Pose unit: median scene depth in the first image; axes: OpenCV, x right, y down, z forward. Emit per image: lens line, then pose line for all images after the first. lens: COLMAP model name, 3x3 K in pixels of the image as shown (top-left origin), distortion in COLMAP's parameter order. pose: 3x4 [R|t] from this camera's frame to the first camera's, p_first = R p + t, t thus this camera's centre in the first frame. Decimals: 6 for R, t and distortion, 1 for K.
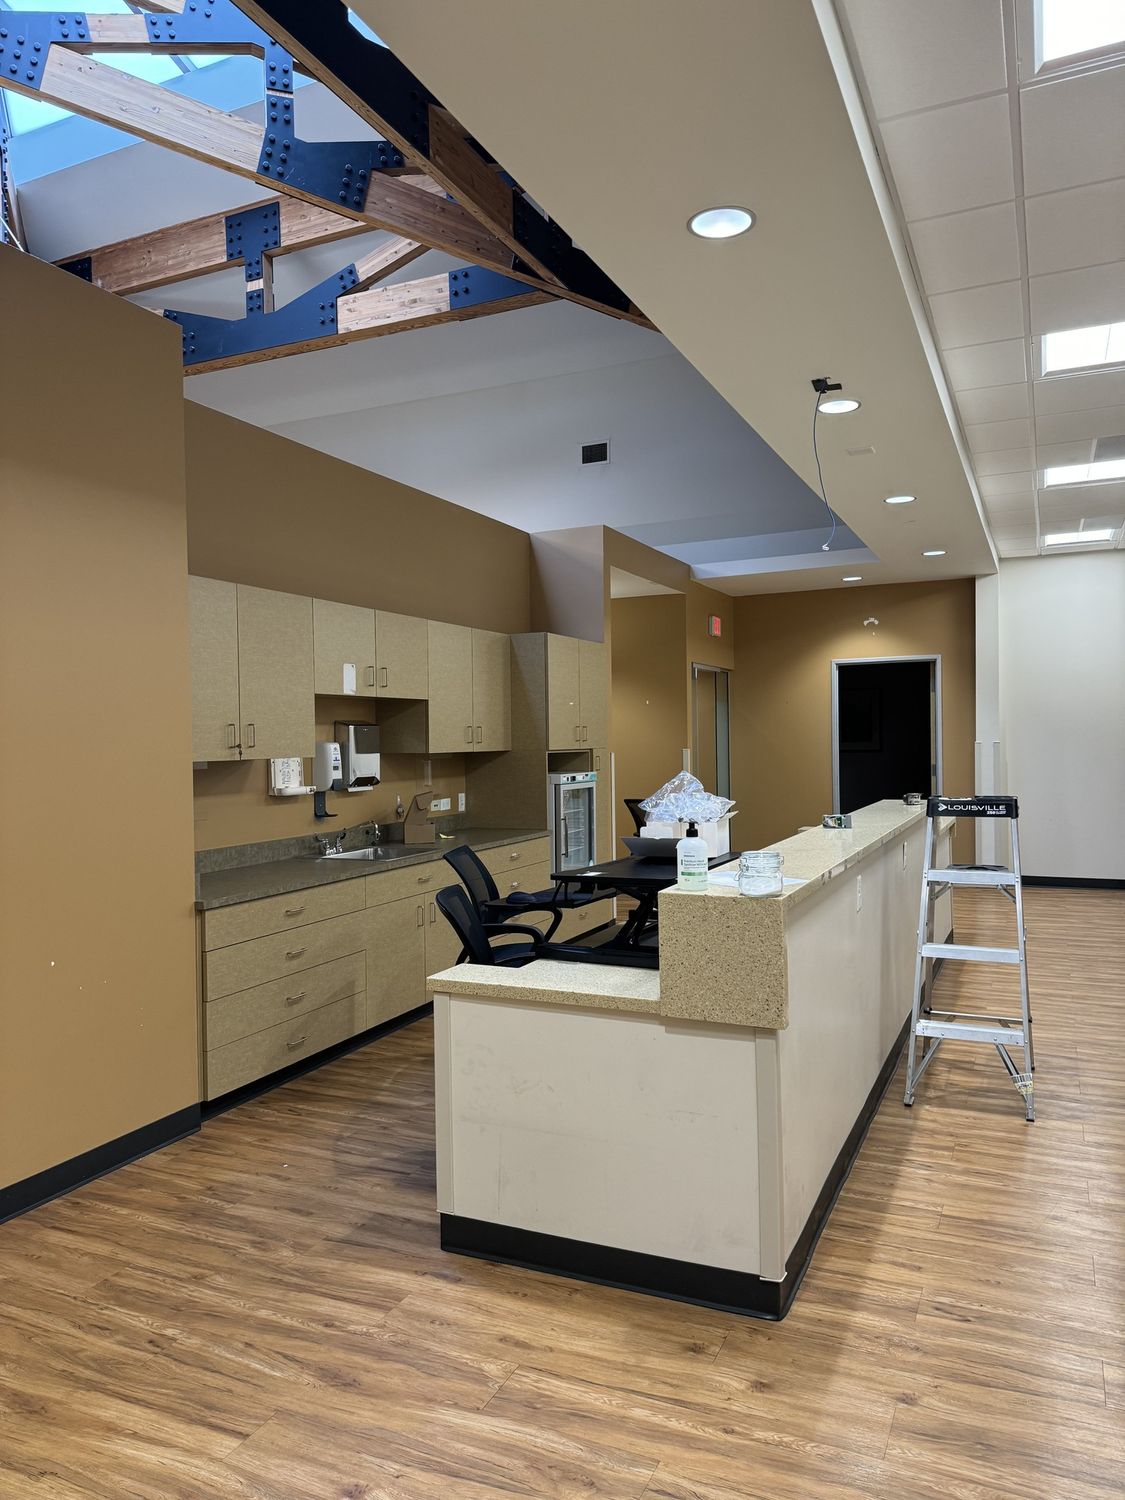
lens RADIAL K [[1033.9, 0, 562.5], [0, 1033.9, 750.0], [0, 0, 1]] dist [0.095410, -0.250146]
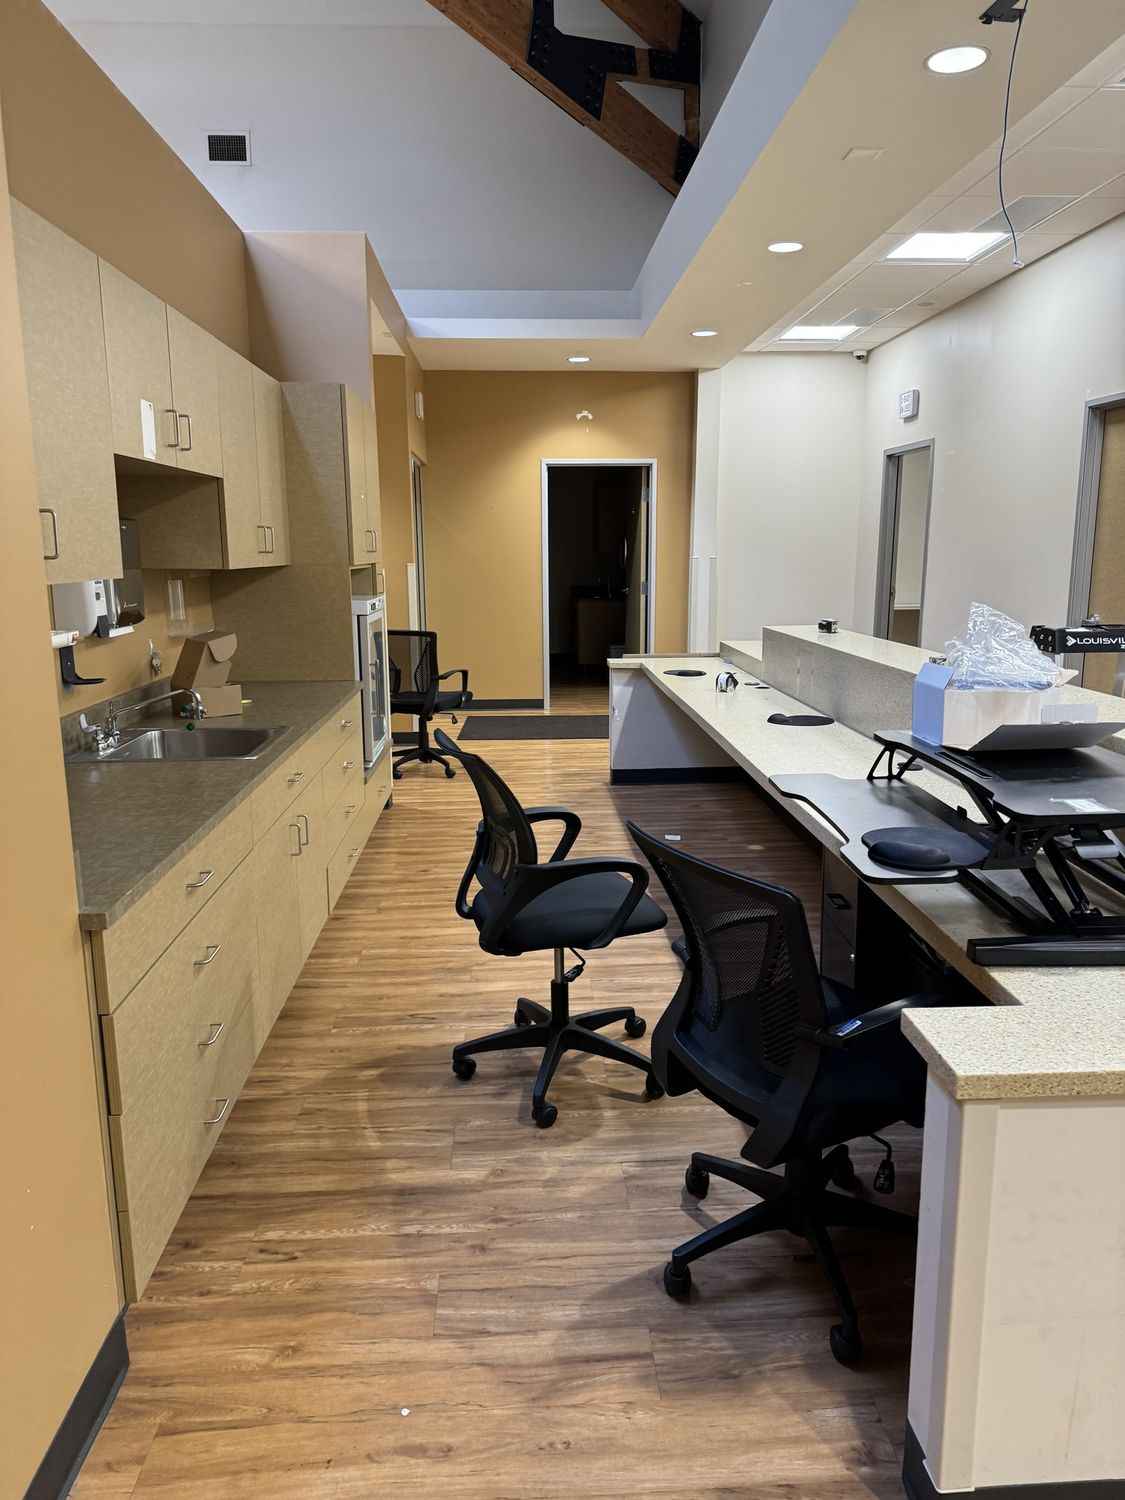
lens RADIAL K [[1042.8, 0, 567.2], [0, 1042.8, 762.5], [0, 0, 1]] dist [0.008315, -0.026137]
pose [[0.884288, -0.080912, 0.459878, -0.276669], [-0.006670, 0.982583, 0.185704, -0.000468], [-0.466894, -0.167283, 0.868347, 0.401282]]
